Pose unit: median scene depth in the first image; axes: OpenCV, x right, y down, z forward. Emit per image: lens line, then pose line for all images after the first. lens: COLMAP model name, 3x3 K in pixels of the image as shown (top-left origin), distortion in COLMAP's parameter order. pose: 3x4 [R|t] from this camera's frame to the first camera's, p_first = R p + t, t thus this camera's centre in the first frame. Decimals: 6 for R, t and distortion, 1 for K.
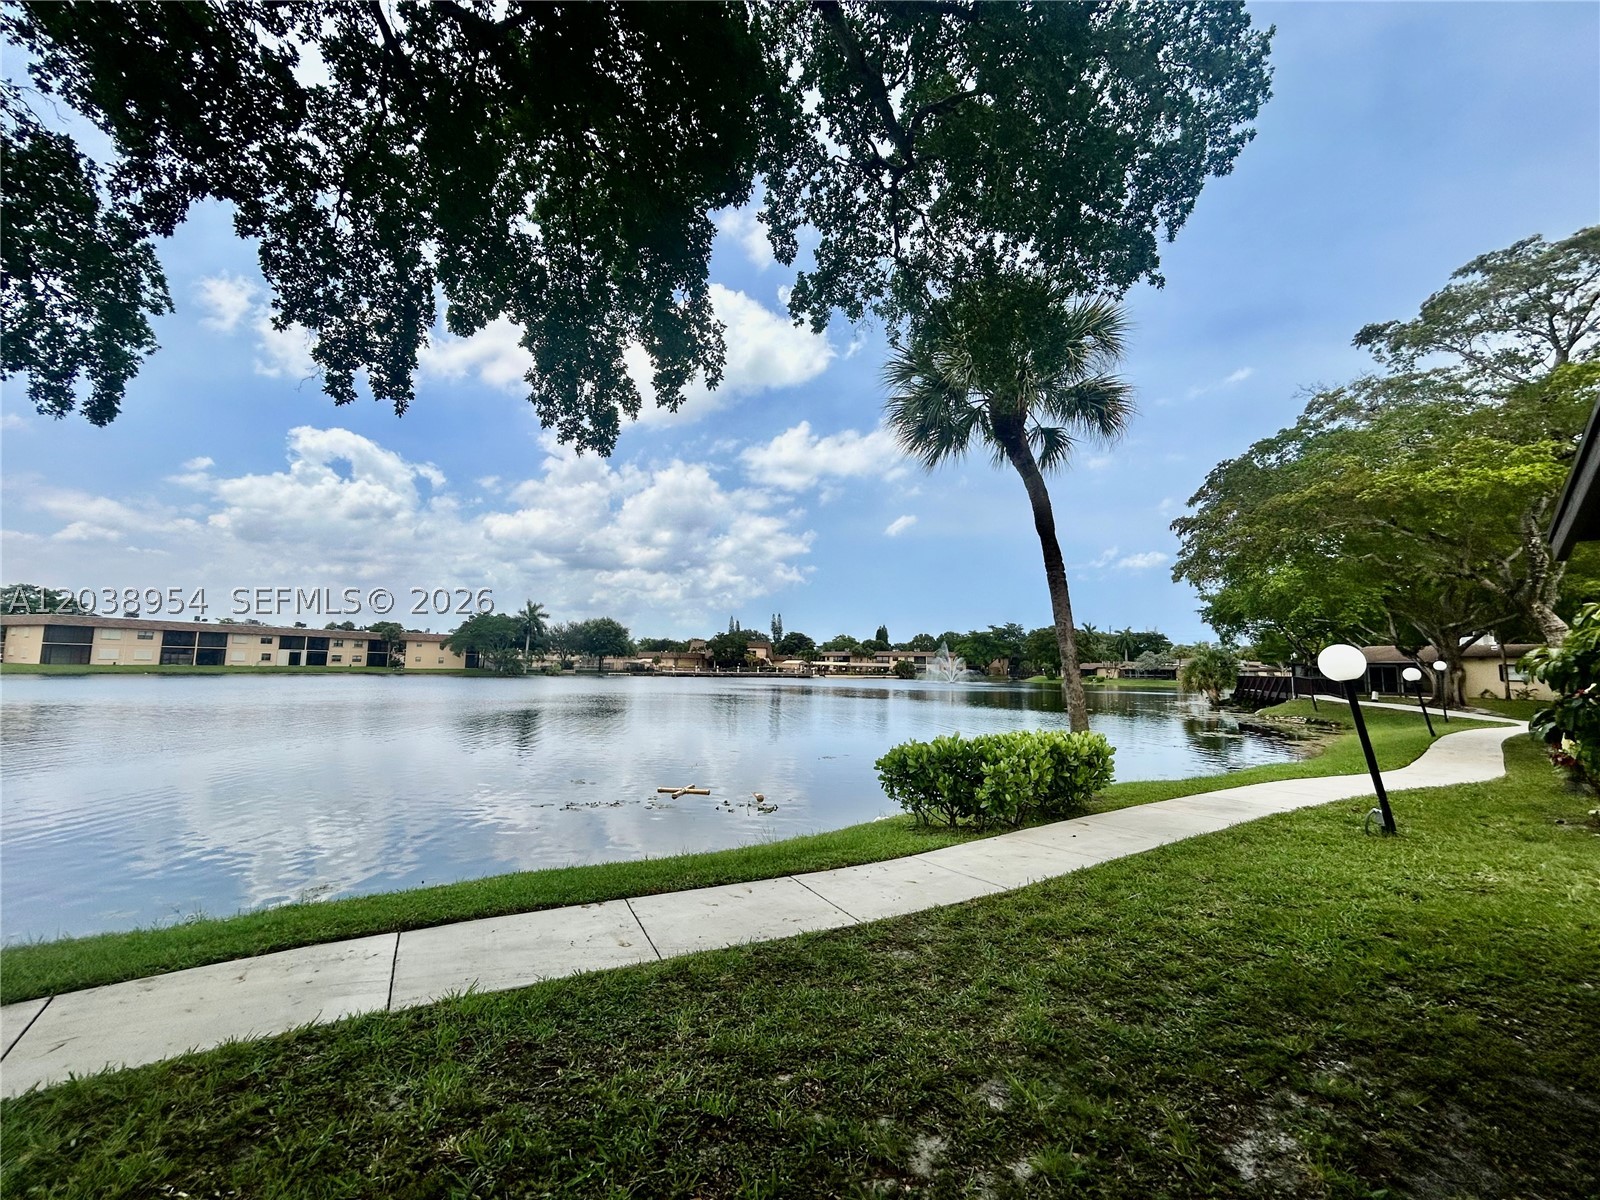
lens RADIAL K [[667.6, 0, 797.1], [0, 667.6, 596.6], [0, 0, 1]] dist [0.000047, 0.000441]
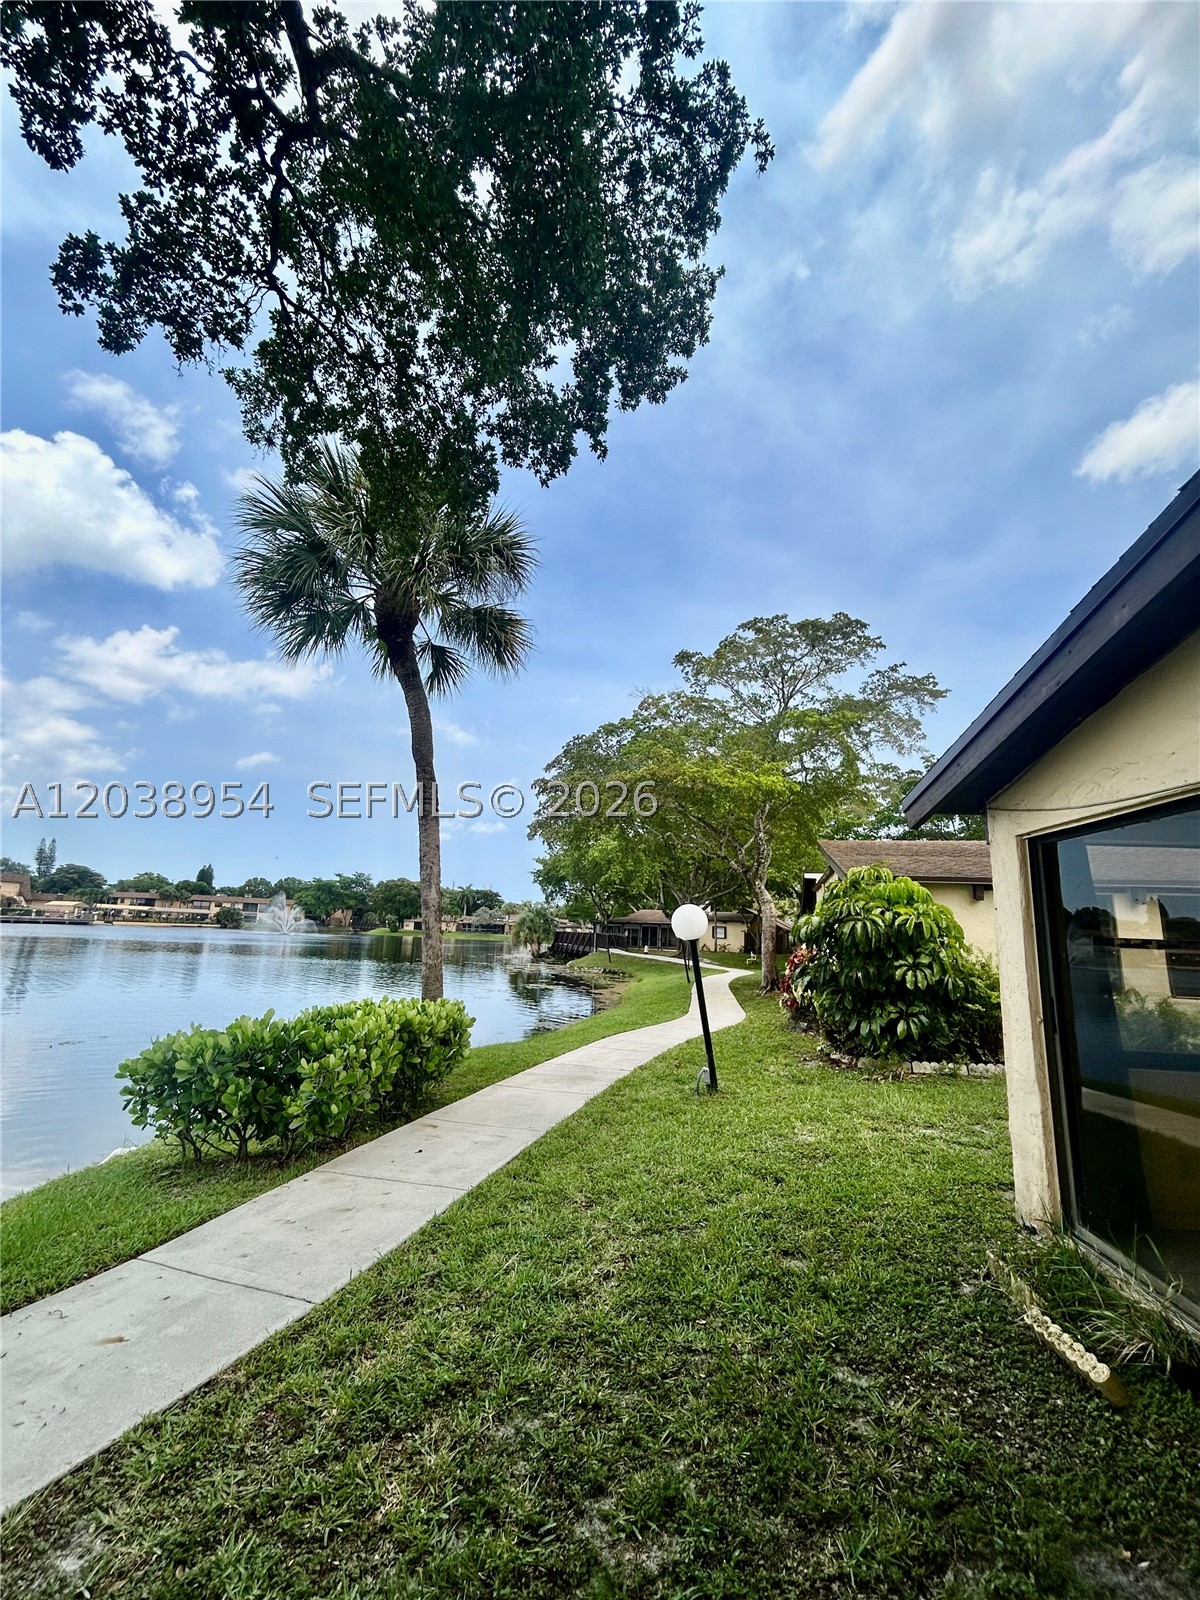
lens RADIAL K [[652.4, 0, 608.5], [0, 652.4, 800.2], [0, 0, 1]] dist [0.000350, 0.000397]
pose [[0.779818, 0.139000, 0.610380, 0.036951], [-0.093023, 0.989942, -0.106591, 0.014474], [-0.619056, 0.026342, 0.784905, 0.130550]]
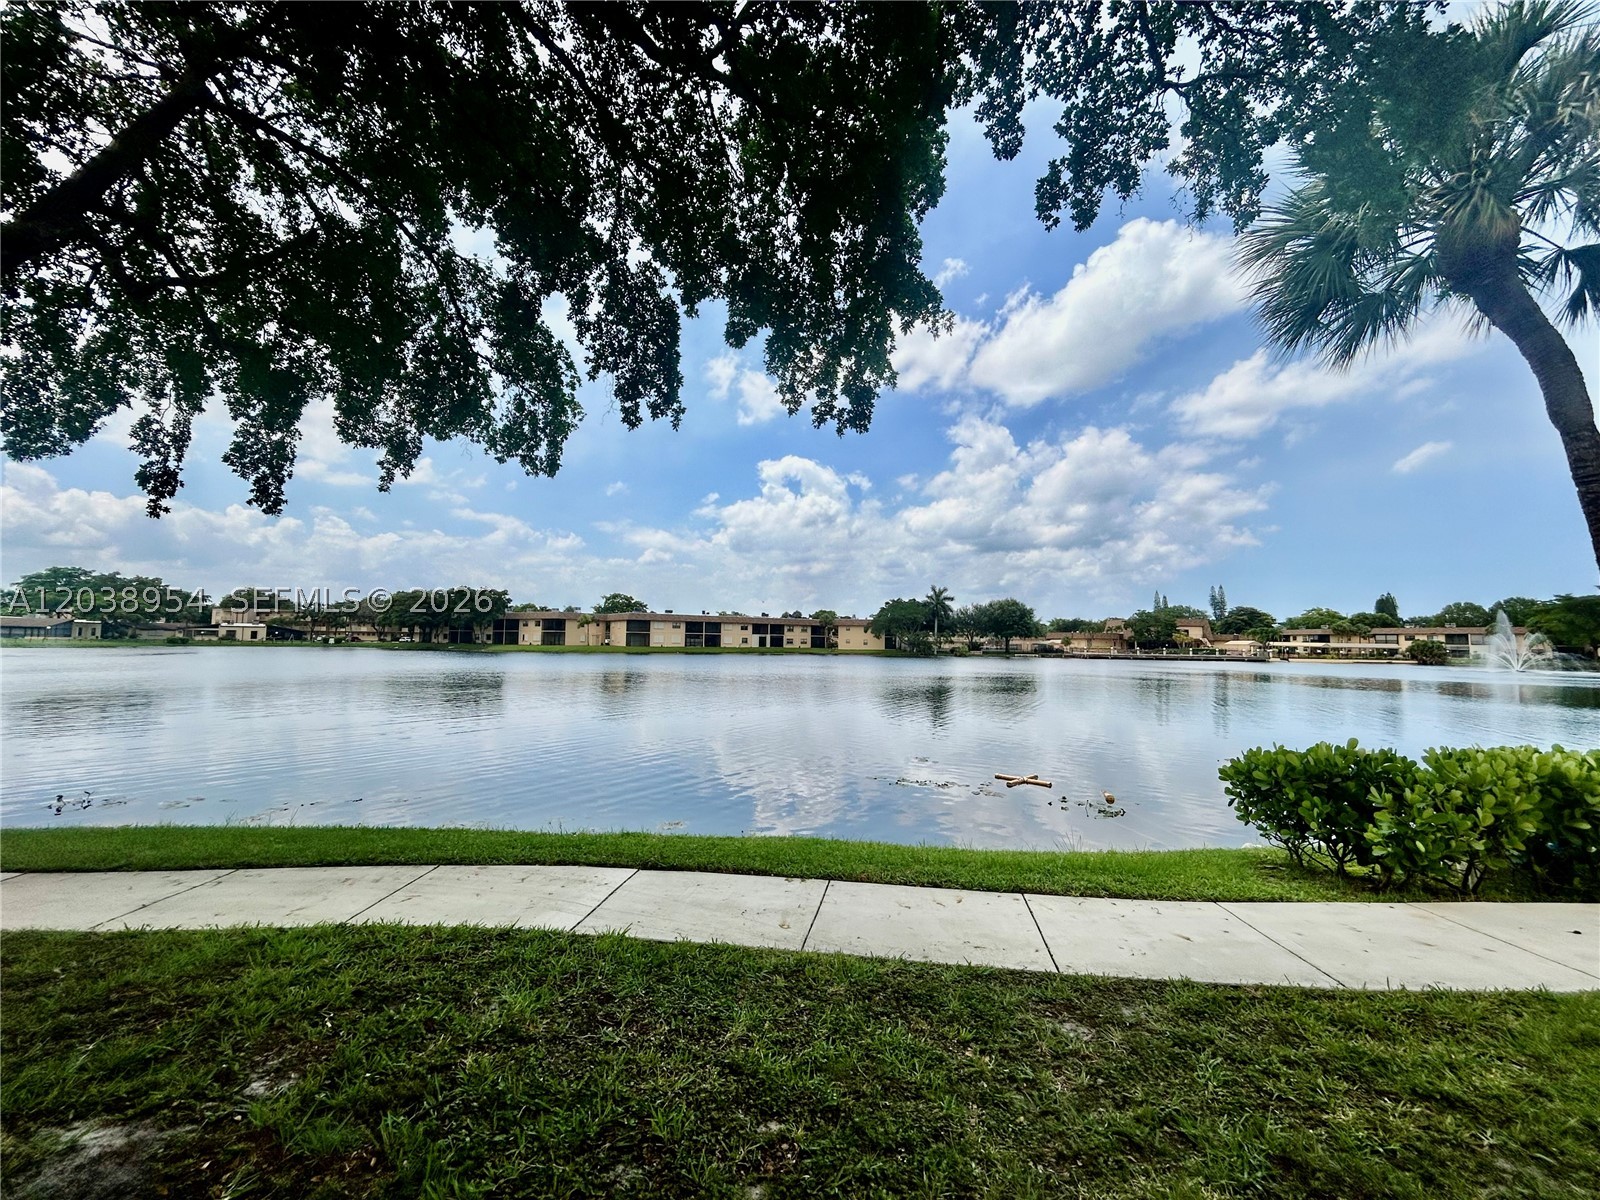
lens RADIAL K [[659.6, 0, 796.5], [0, 659.6, 596.9], [0, 0, 1]] dist [0.001889, 0.000561]
pose [[0.816292, -0.044467, -0.575925, 0.090674], [0.059714, 0.998187, 0.007568, 0.009655], [0.574544, -0.040569, 0.817468, 0.065862]]
